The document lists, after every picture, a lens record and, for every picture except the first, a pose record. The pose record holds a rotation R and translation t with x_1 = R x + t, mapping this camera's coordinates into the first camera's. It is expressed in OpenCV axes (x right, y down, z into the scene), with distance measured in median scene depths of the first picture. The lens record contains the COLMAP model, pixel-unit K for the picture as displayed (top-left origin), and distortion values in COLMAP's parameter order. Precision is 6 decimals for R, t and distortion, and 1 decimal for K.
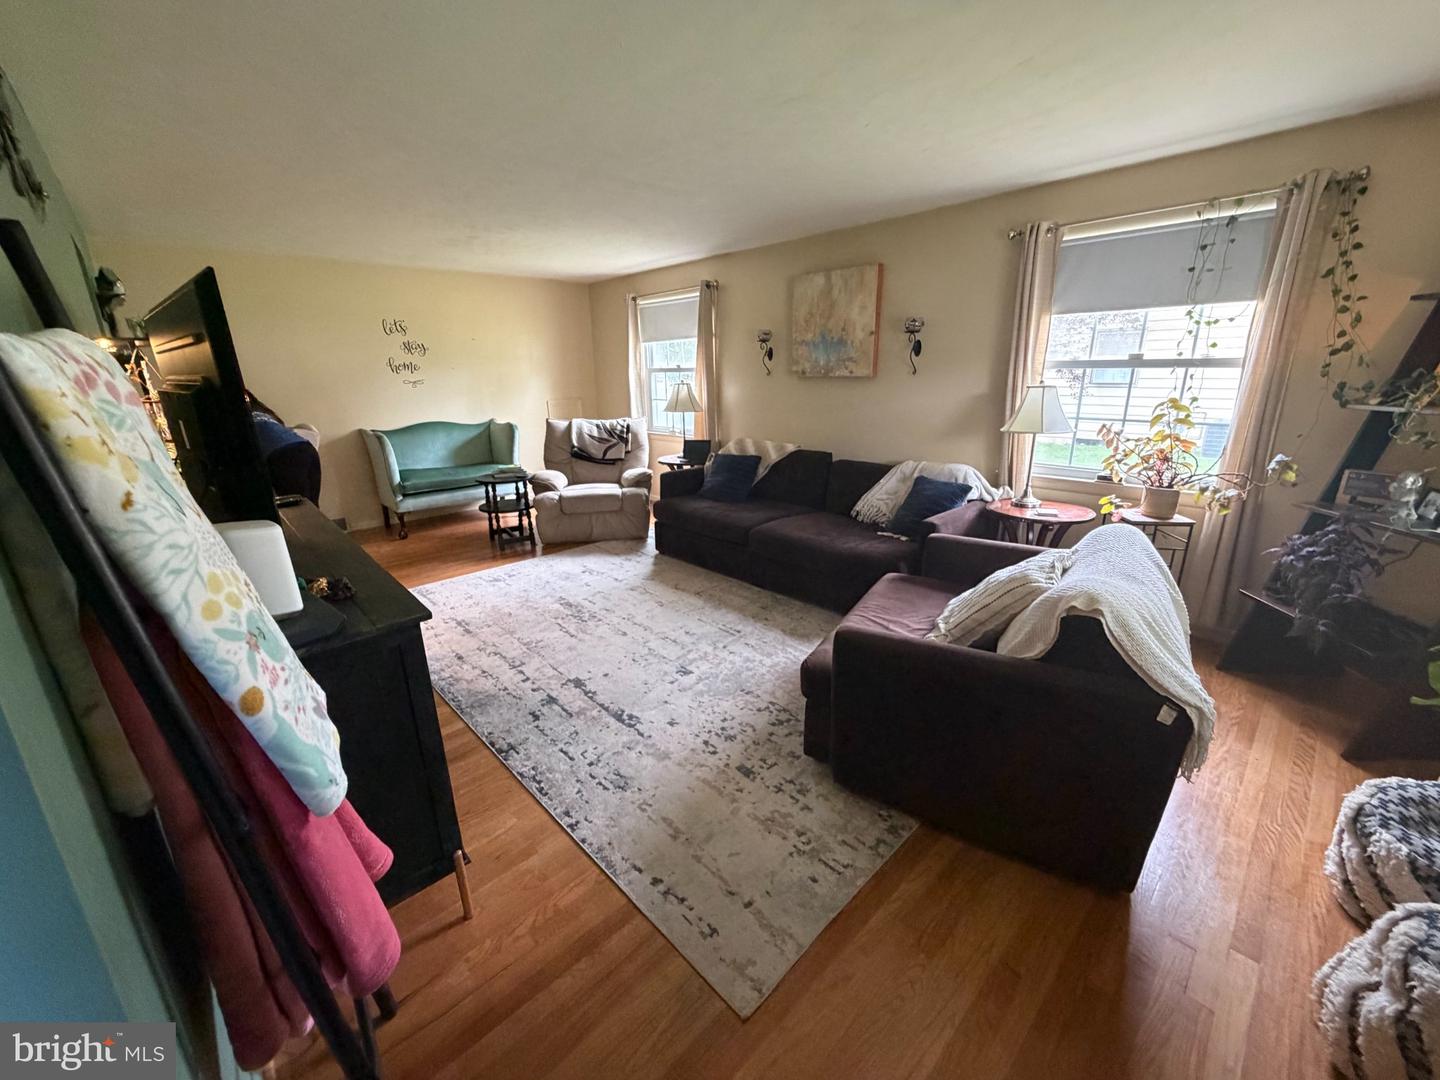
lens RADIAL K [[575.7, 0, 715.3], [0, 575.7, 542.1], [0, 0, 1]] dist [-0.003819, -0.000327]
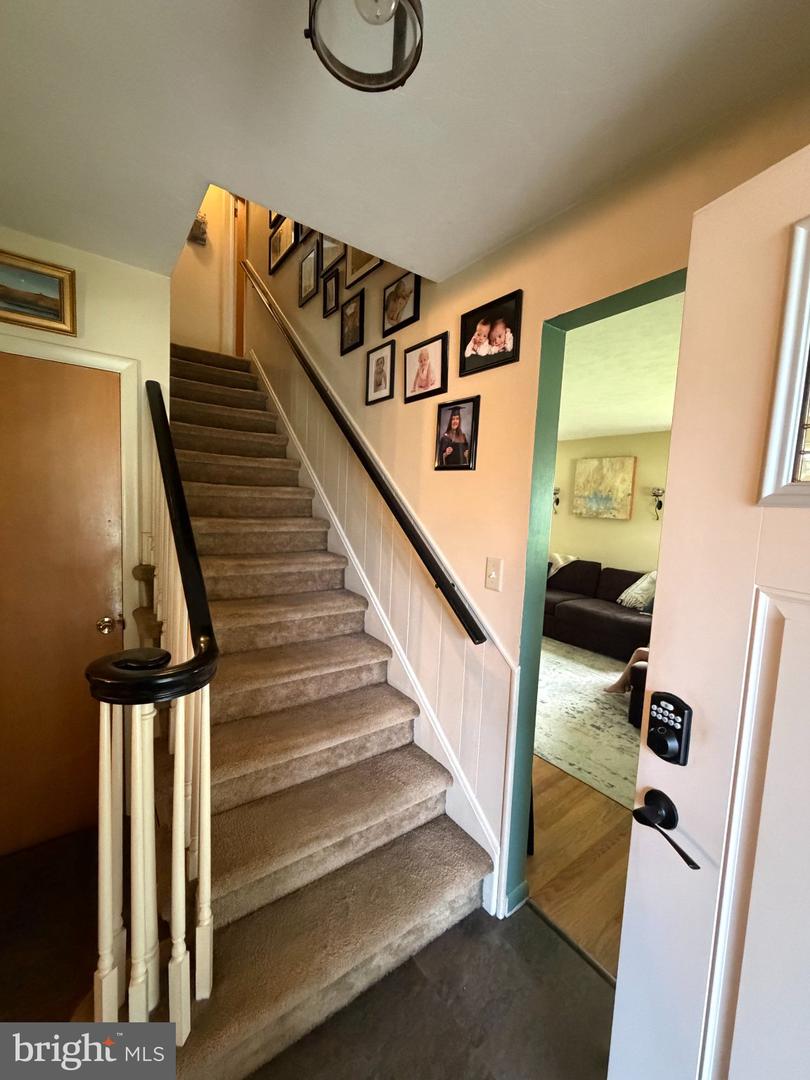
lens RADIAL K [[431.8, 0, 404.6], [0, 431.8, 537.7], [0, 0, 1]] dist [-0.003819, -0.000327]
pose [[0.990987, 0.071744, -0.113128, -0.221582], [-0.093294, 0.975649, -0.198508, 0.070219], [0.096132, 0.207273, 0.973548, -0.260537]]
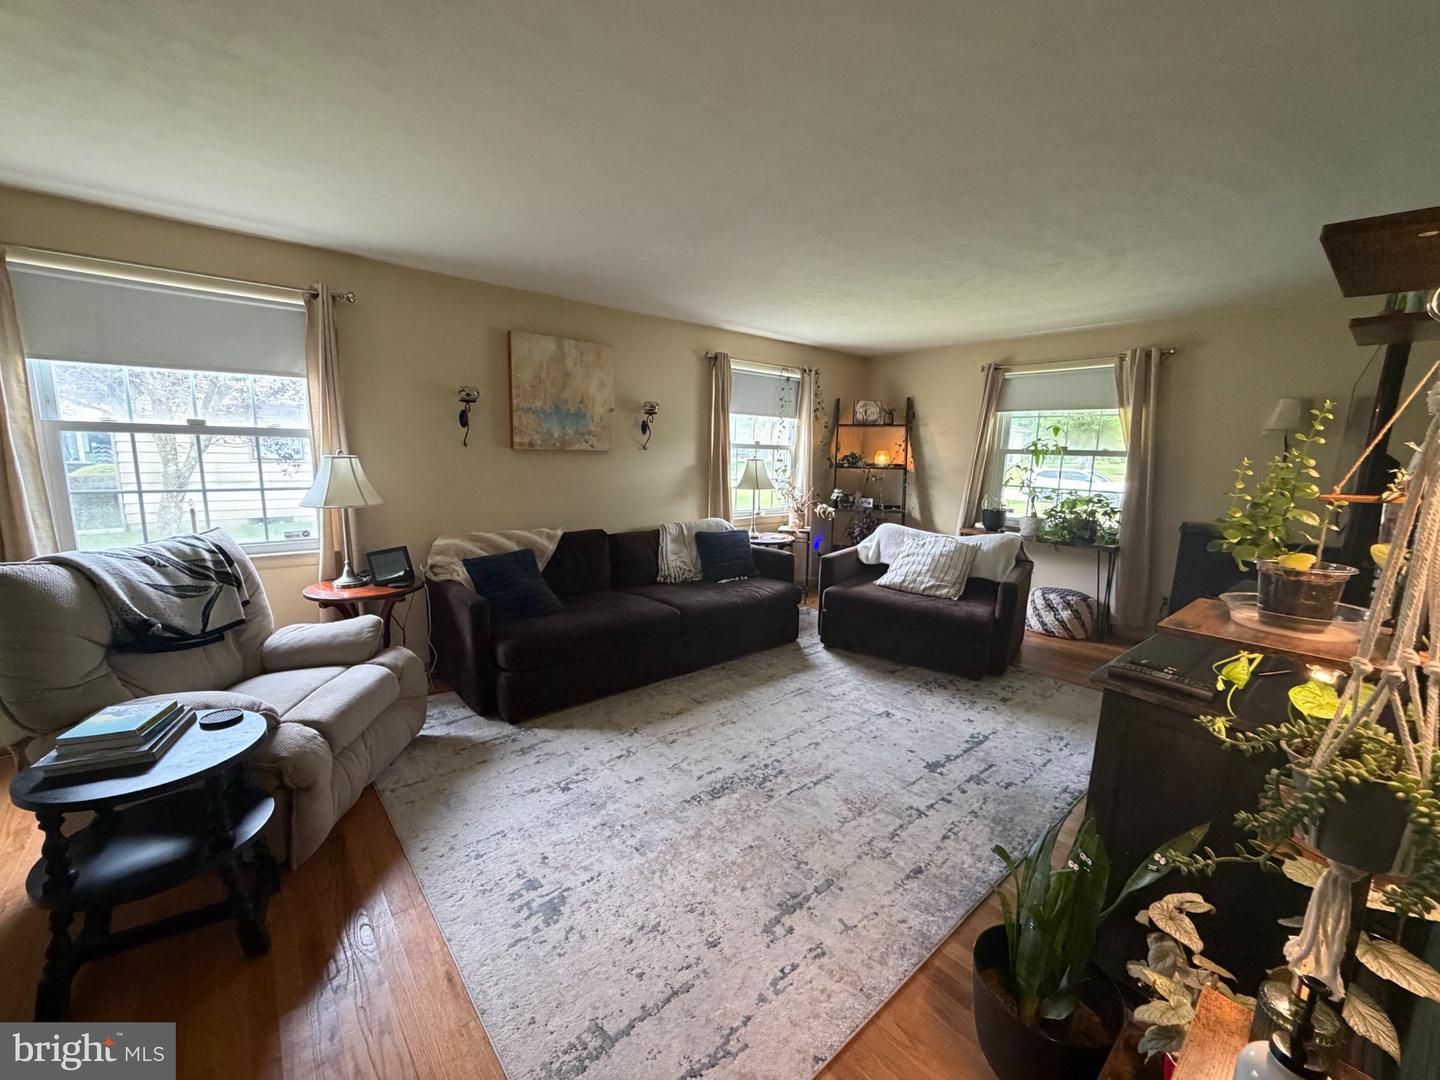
lens RADIAL K [[575.7, 0, 715.0], [0, 575.7, 539.0], [0, 0, 1]] dist [-0.003819, -0.000327]
pose [[0.051100, -0.144008, 0.988256, -0.751767], [0.256490, 0.958250, 0.126373, -0.218188], [-0.965195, 0.247020, 0.085903, 0.767959]]
